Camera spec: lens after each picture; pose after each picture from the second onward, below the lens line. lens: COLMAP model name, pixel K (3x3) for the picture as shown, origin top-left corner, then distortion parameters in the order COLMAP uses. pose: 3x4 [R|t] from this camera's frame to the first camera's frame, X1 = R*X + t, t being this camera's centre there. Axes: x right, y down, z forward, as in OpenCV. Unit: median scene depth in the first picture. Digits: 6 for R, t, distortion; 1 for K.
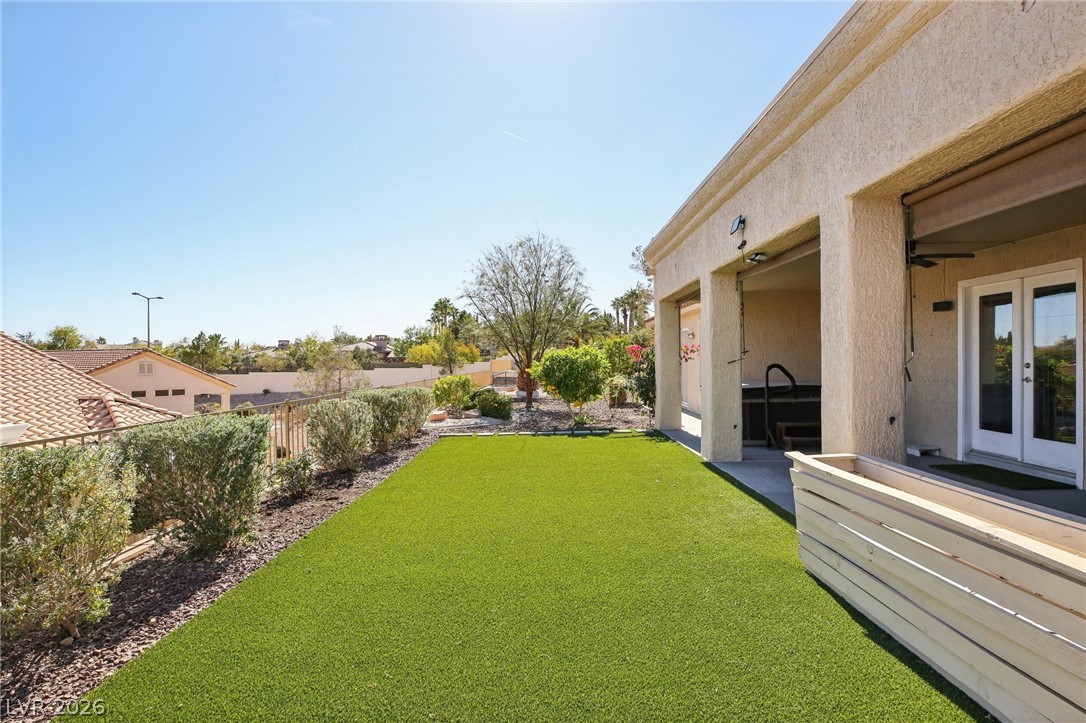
lens RADIAL K [[580.0, 0, 543.9], [0, 580.0, 358.8], [0, 0, 1]] dist [-0.024419, 0.006149]
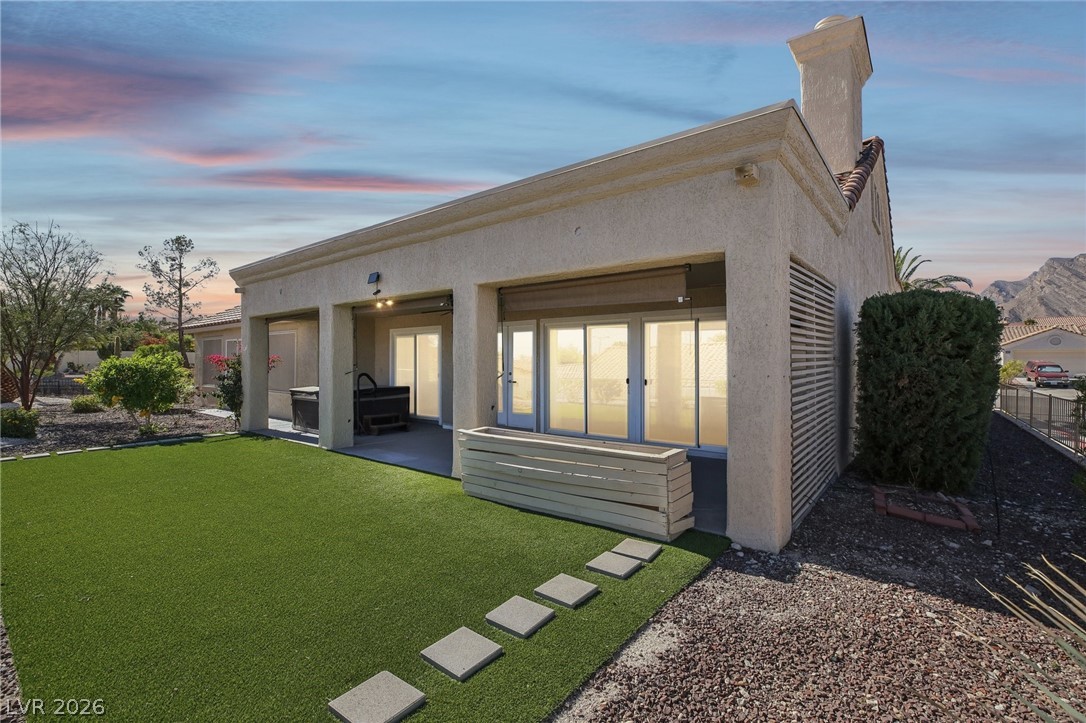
lens RADIAL K [[498.8, 0, 537.6], [0, 498.8, 359.6], [0, 0, 1]] dist [-0.038249, 0.010829]
pose [[0.621910, 0.005769, 0.783068, -0.268137], [-0.004540, 0.999983, -0.003762, -0.020274], [-0.783076, -0.001216, 0.621925, -0.054849]]
